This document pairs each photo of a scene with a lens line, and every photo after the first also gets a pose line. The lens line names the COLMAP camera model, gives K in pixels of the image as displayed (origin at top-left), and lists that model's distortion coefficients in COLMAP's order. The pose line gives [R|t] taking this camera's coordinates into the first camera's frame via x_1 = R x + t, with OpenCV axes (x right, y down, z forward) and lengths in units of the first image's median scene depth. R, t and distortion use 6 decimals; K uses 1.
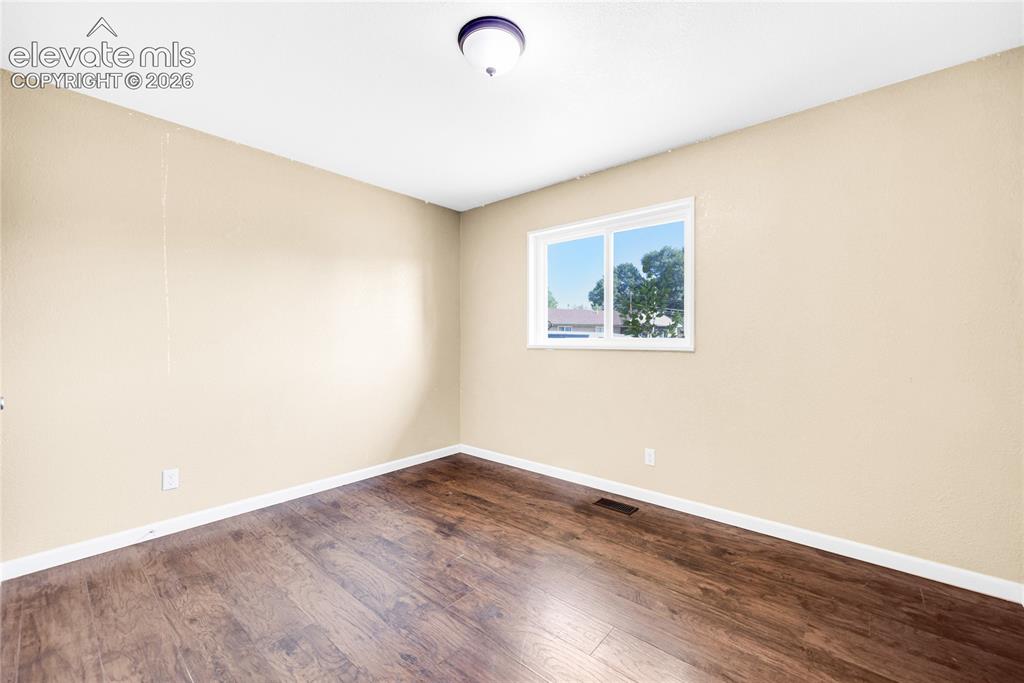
lens RADIAL K [[409.3, 0, 508.2], [0, 409.3, 336.7], [0, 0, 1]] dist [0.000546, -0.000031]
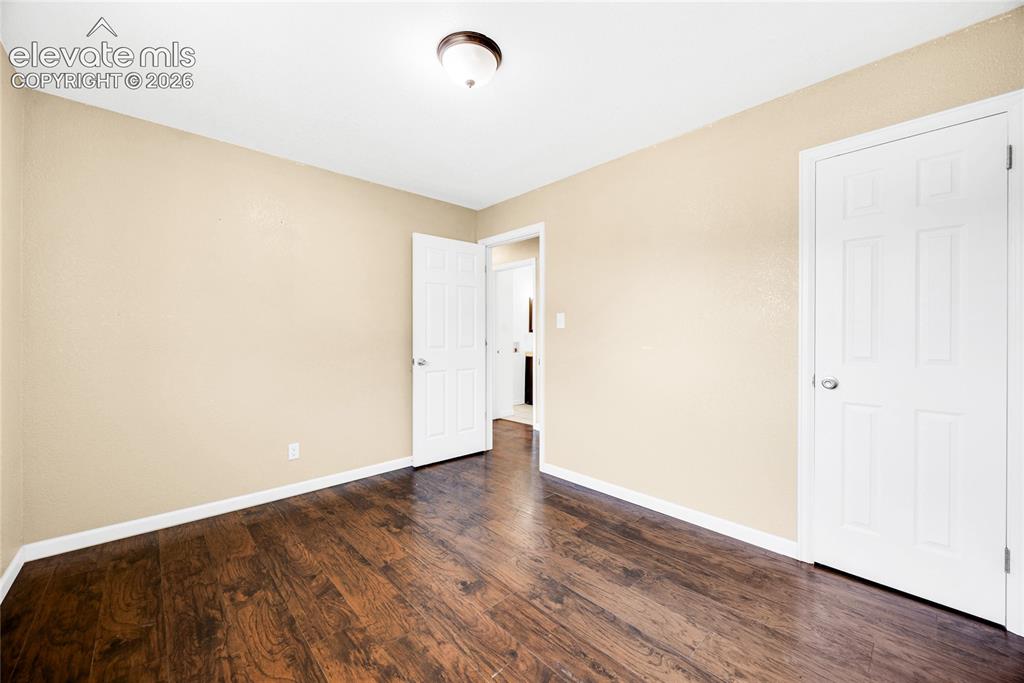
lens RADIAL K [[409.3, 0, 508.2], [0, 409.3, 336.7], [0, 0, 1]] dist [0.000546, -0.000031]
pose [[-0.994256, -0.000923, 0.107024, -0.235635], [-0.000697, 0.999997, 0.002150, 0.002270], [-0.107026, 0.002063, -0.994254, 1.902128]]
